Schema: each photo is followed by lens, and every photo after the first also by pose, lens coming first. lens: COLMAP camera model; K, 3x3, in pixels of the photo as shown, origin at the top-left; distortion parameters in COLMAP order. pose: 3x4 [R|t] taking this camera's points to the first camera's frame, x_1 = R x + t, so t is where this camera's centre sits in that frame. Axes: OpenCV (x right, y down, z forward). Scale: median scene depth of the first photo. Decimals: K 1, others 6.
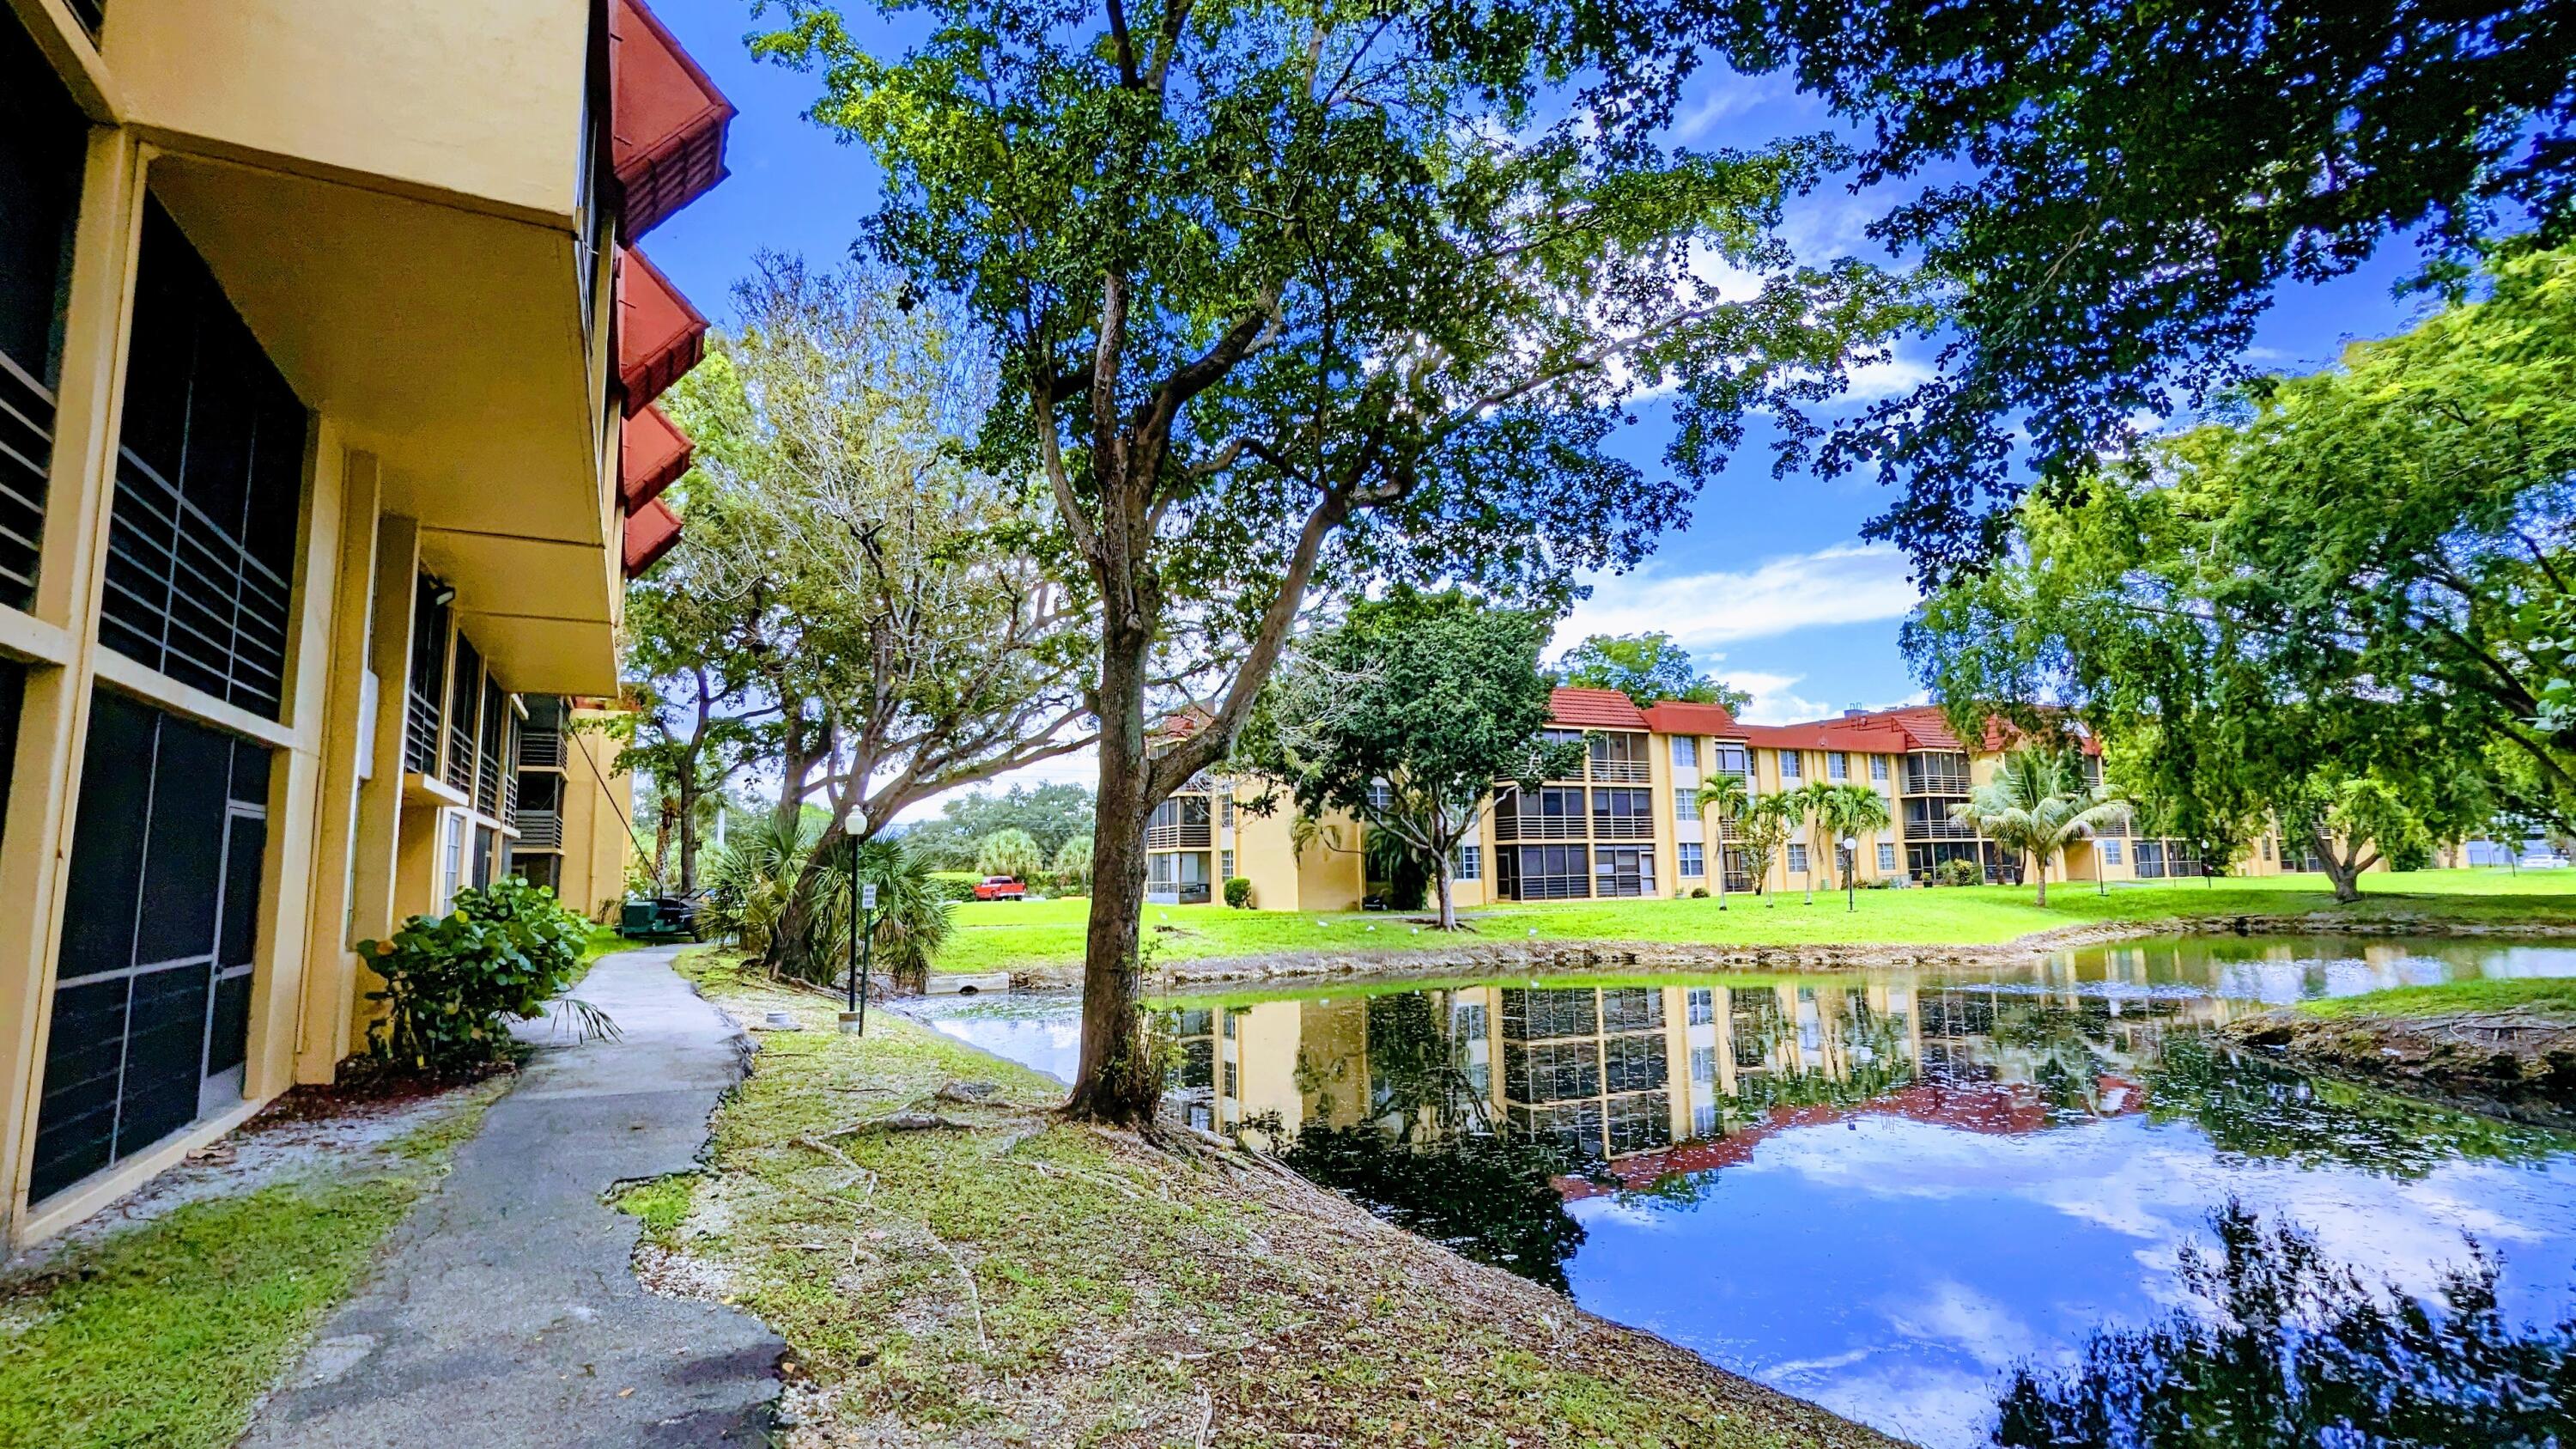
lens RADIAL K [[1220.2, 0, 1282.5], [0, 1220.2, 721.4], [0, 0, 1]] dist [0.005867, 0.000904]
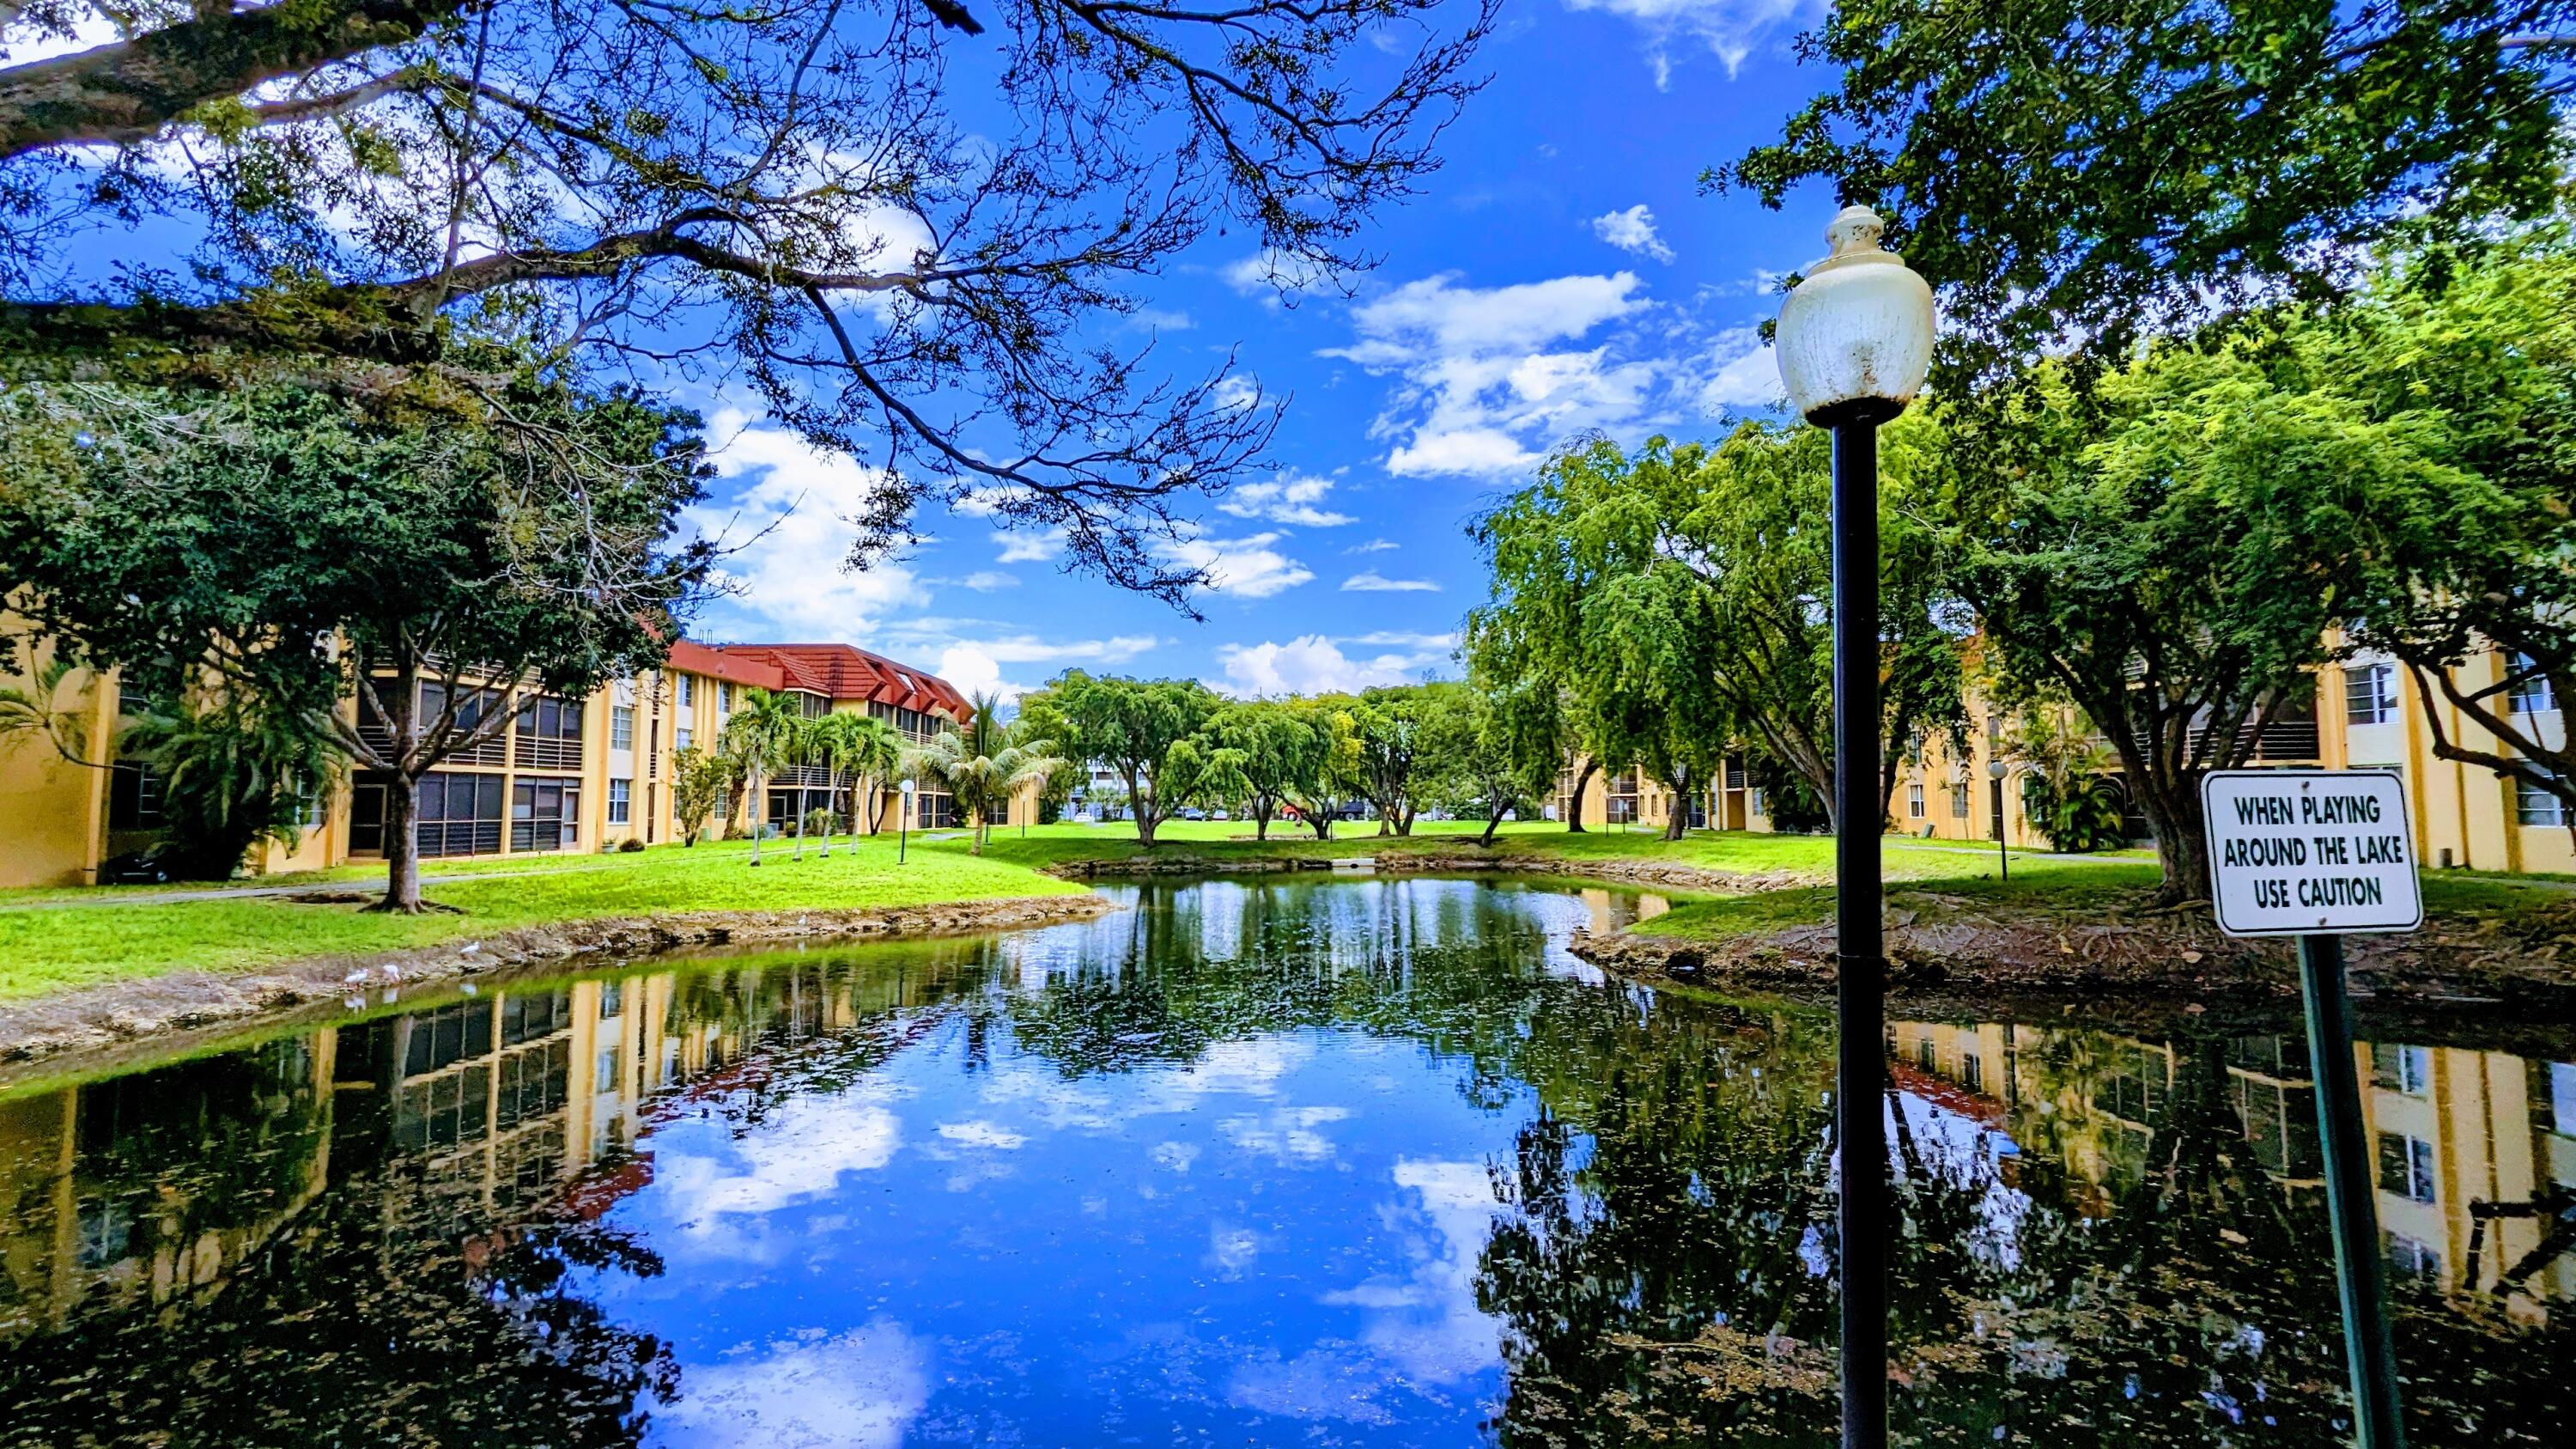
lens RADIAL K [[1220.2, 0, 1289.5], [0, 1220.2, 723.0], [0, 0, 1]] dist [0.005867, 0.000904]
pose [[0.467385, 0.079567, 0.880466, -0.148896], [-0.114354, 0.993016, -0.029035, 0.041573], [-0.876627, -0.087115, 0.473219, 0.296447]]
